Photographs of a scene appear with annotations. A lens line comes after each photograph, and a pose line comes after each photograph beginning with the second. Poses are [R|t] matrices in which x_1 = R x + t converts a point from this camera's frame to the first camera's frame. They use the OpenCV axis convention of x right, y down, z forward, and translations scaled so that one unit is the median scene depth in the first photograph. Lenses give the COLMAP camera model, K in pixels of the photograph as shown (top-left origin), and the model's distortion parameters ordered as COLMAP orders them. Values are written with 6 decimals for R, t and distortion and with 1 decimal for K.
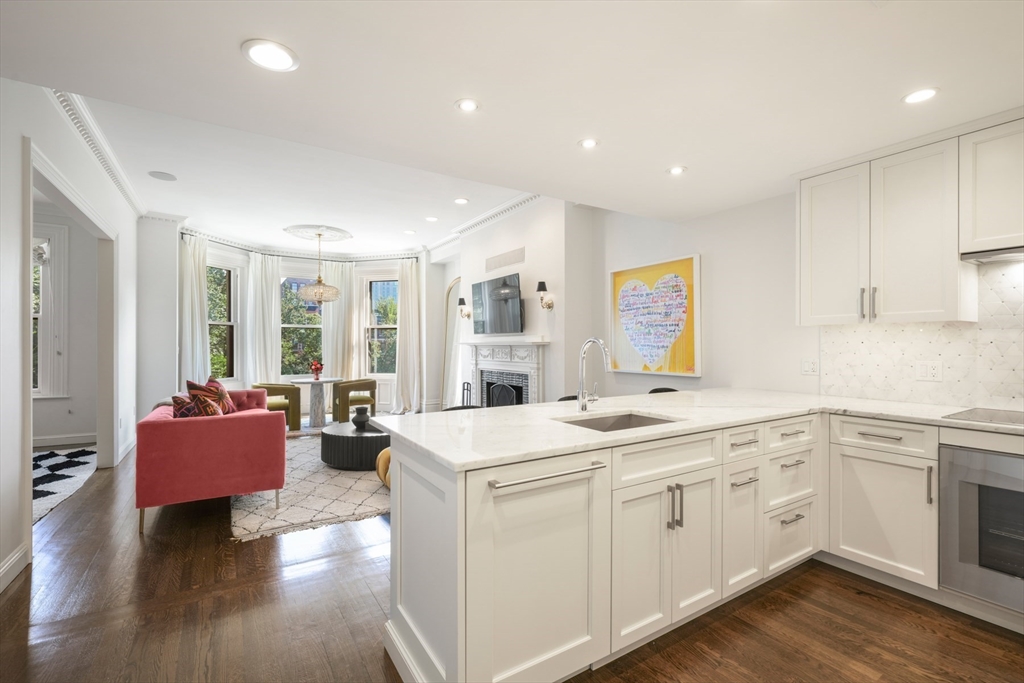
lens RADIAL K [[457.0, 0, 509.1], [0, 457.0, 343.8], [0, 0, 1]] dist [0.000242, 0.000073]
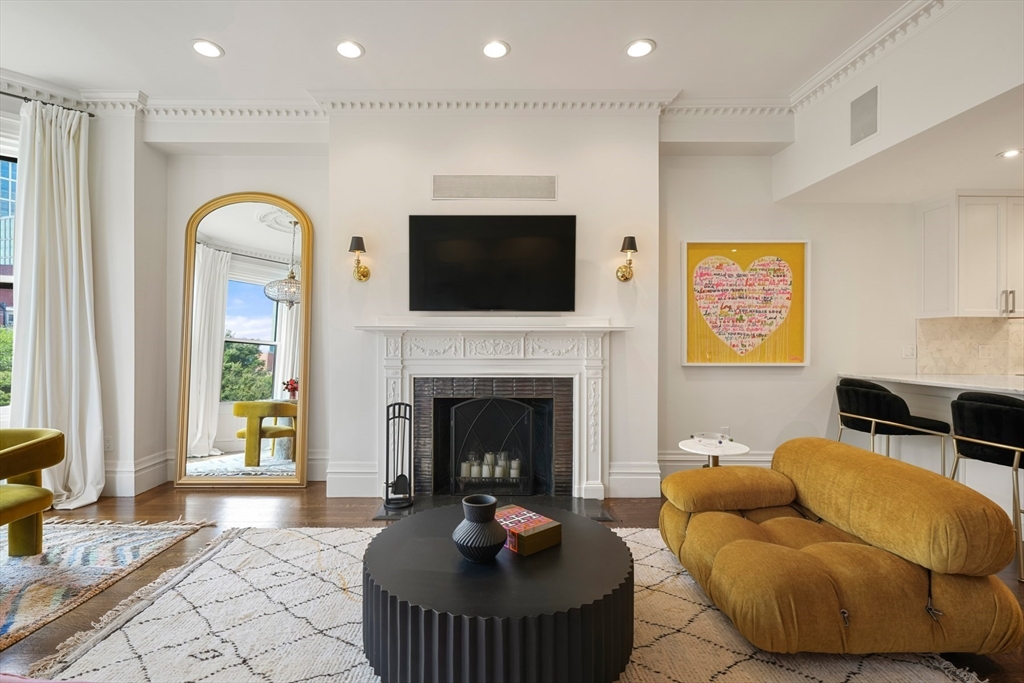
lens RADIAL K [[468.0, 0, 491.0], [0, 468.0, 343.1], [0, 0, 1]] dist [-0.001422, -0.000413]
pose [[0.531552, 0.002120, 0.847023, -0.715661], [-0.004926, 0.999988, 0.000589, 0.023433], [-0.847011, -0.004485, 0.531556, 0.938302]]
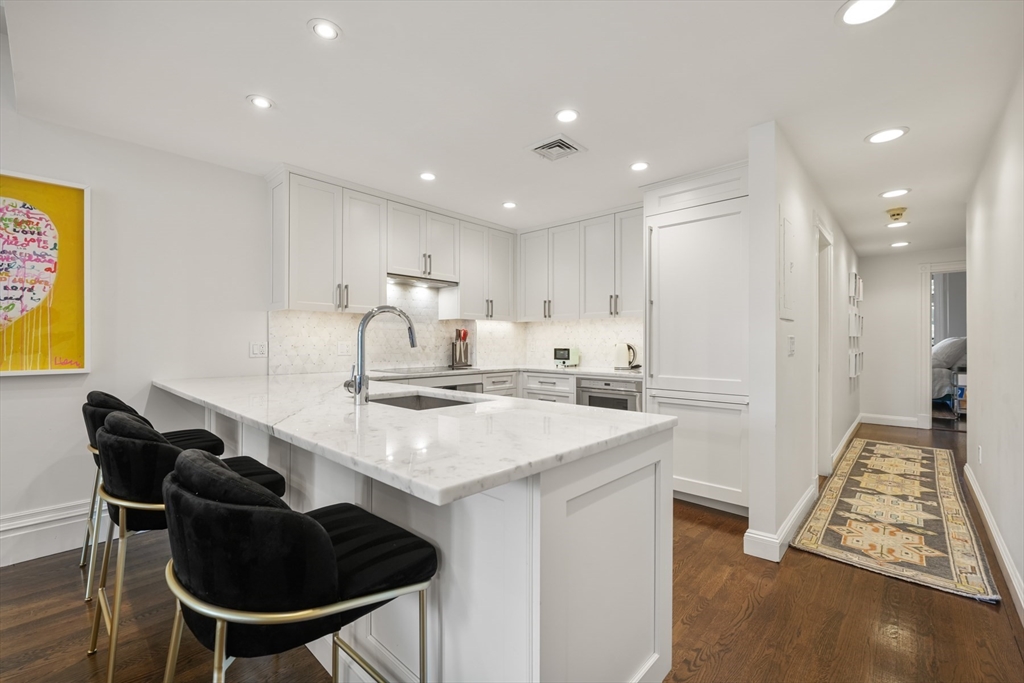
lens RADIAL K [[429.9, 0, 512.0], [0, 429.9, 341.5], [0, 0, 1]] dist [-0.000301, -0.000055]
pose [[-0.257194, 0.003621, 0.966353, -0.311328], [-0.000577, 0.999992, -0.003901, 0.026300], [-0.966360, -0.001560, -0.257190, 0.511350]]
